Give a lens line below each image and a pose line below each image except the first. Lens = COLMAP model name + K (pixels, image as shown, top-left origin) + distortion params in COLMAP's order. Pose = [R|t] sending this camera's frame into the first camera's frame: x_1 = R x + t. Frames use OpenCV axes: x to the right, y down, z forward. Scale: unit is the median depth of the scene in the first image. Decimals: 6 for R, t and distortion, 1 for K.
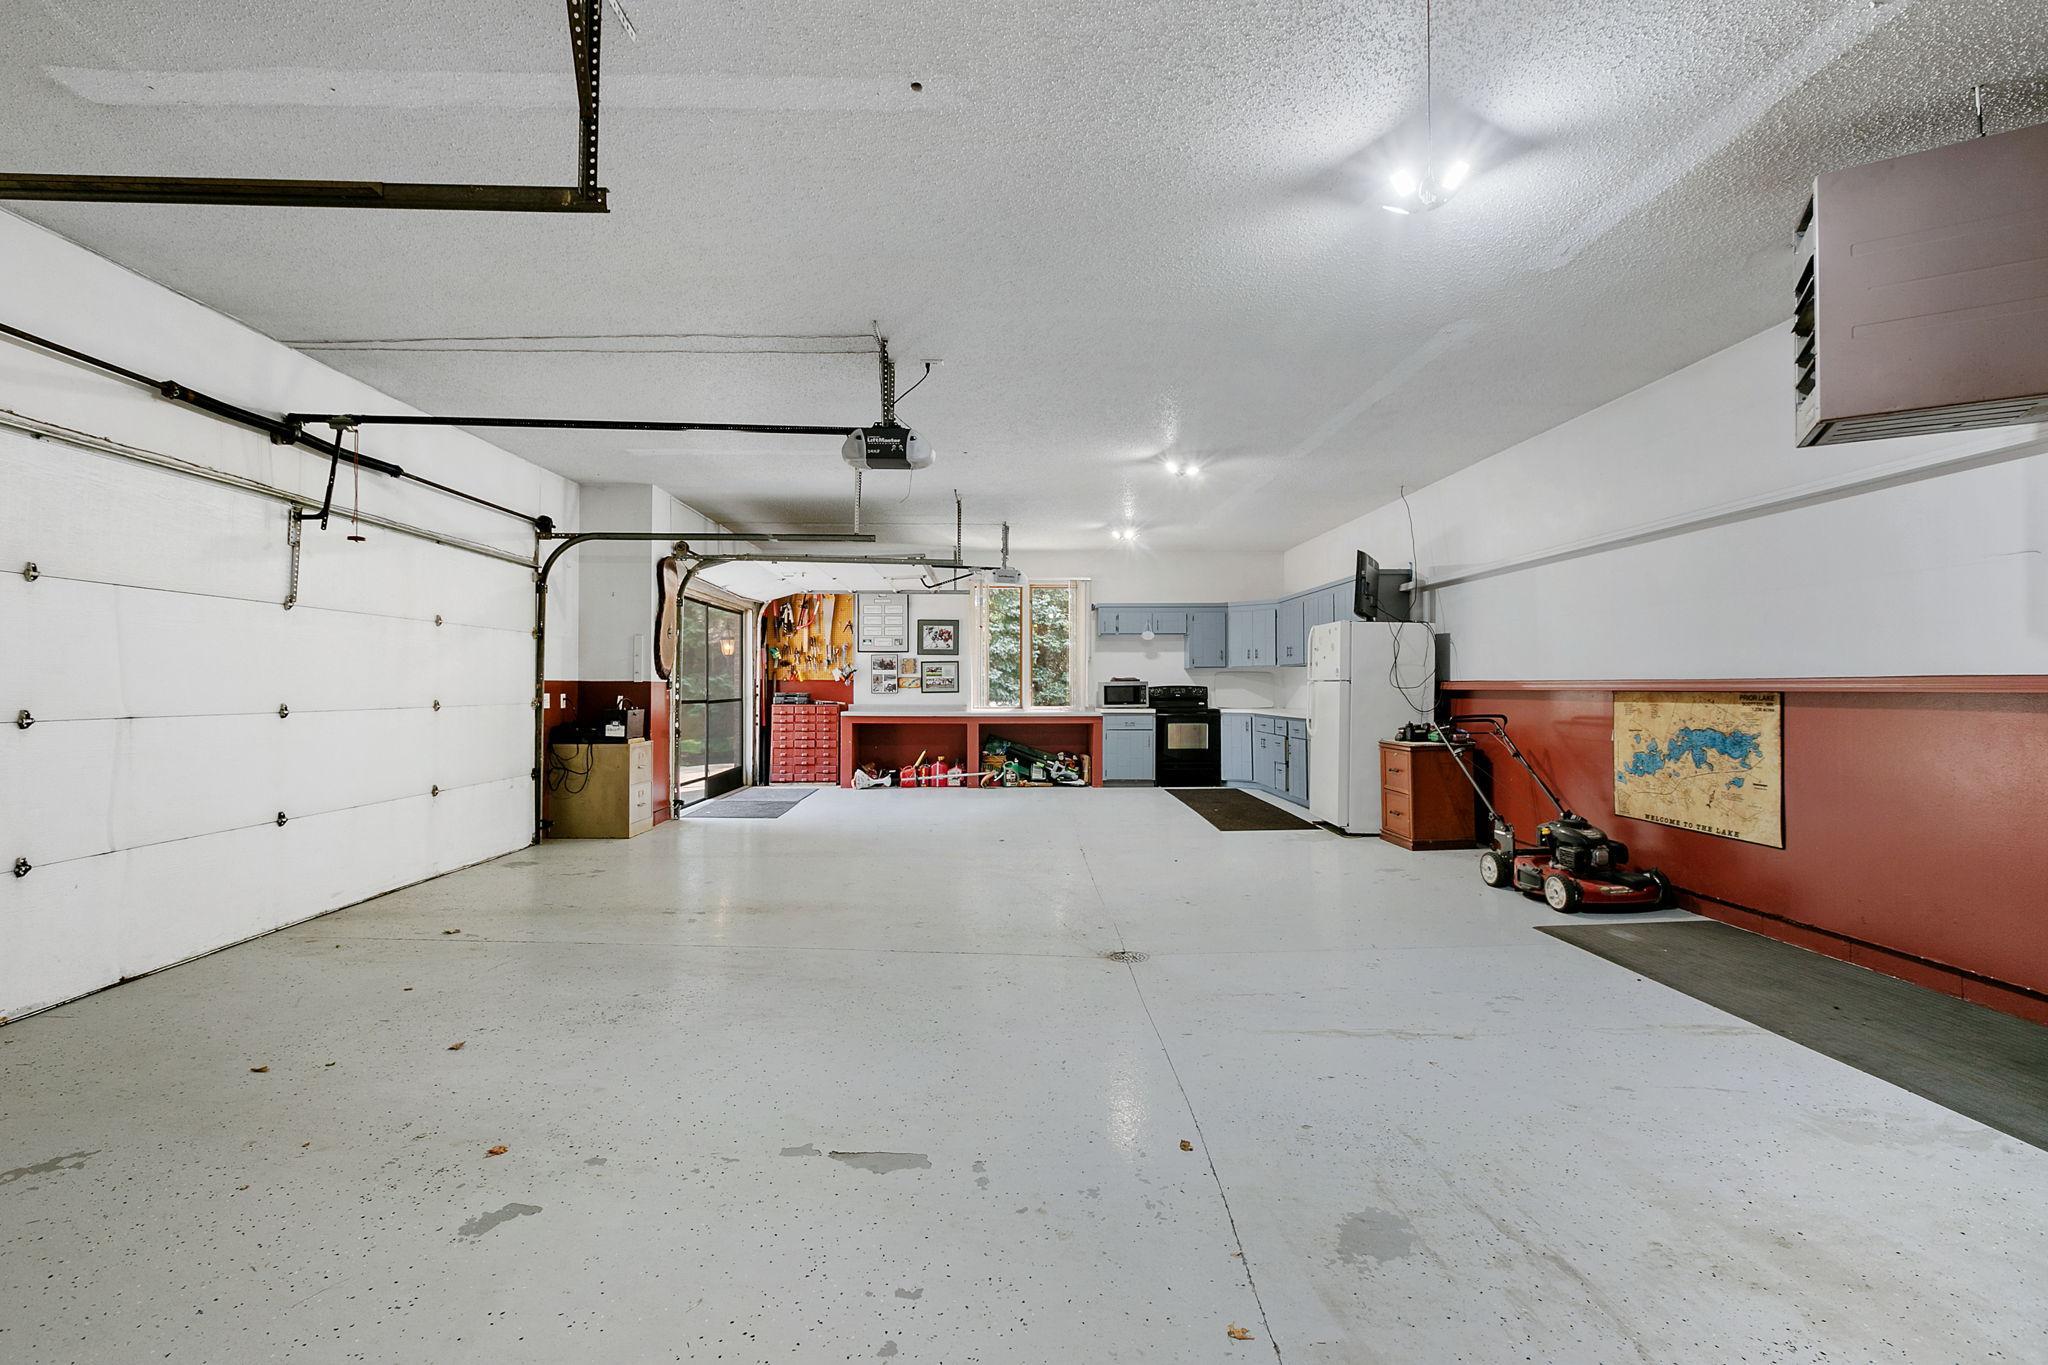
lens RADIAL K [[912.4, 0, 1025.9], [0, 912.4, 679.8], [0, 0, 1]] dist [-0.004209, -0.001347]
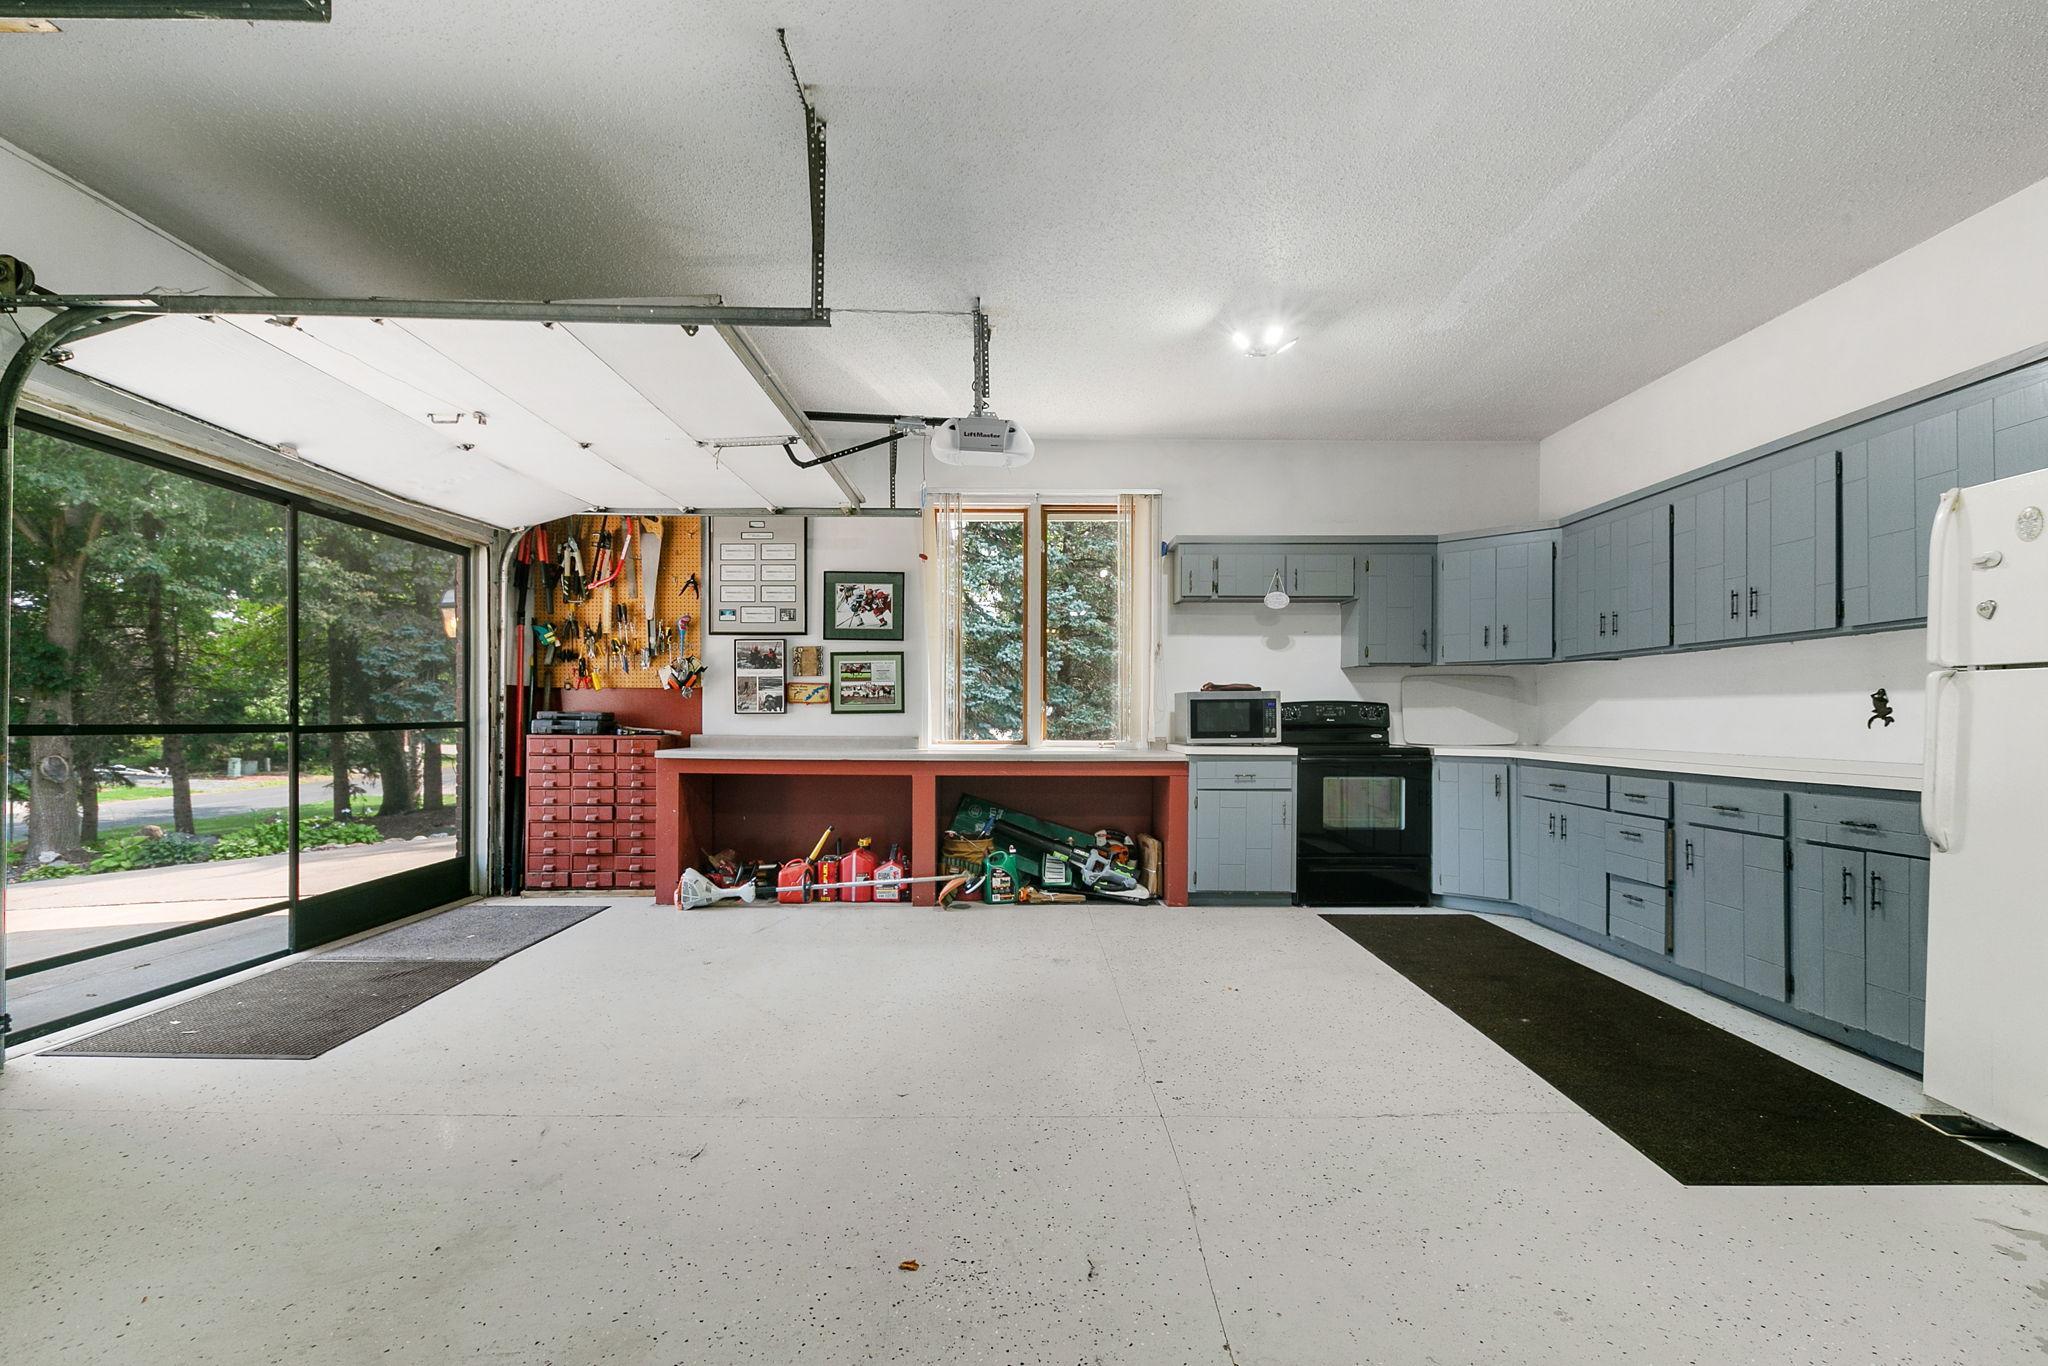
lens RADIAL K [[912.4, 0, 1024.0], [0, 912.4, 700.7], [0, 0, 1]] dist [-0.004209, -0.001347]
pose [[0.999636, 0.003629, -0.026750, 0.008721], [-0.003873, 0.999951, -0.009080, 0.011801], [0.026716, 0.009181, 0.999601, 0.500414]]
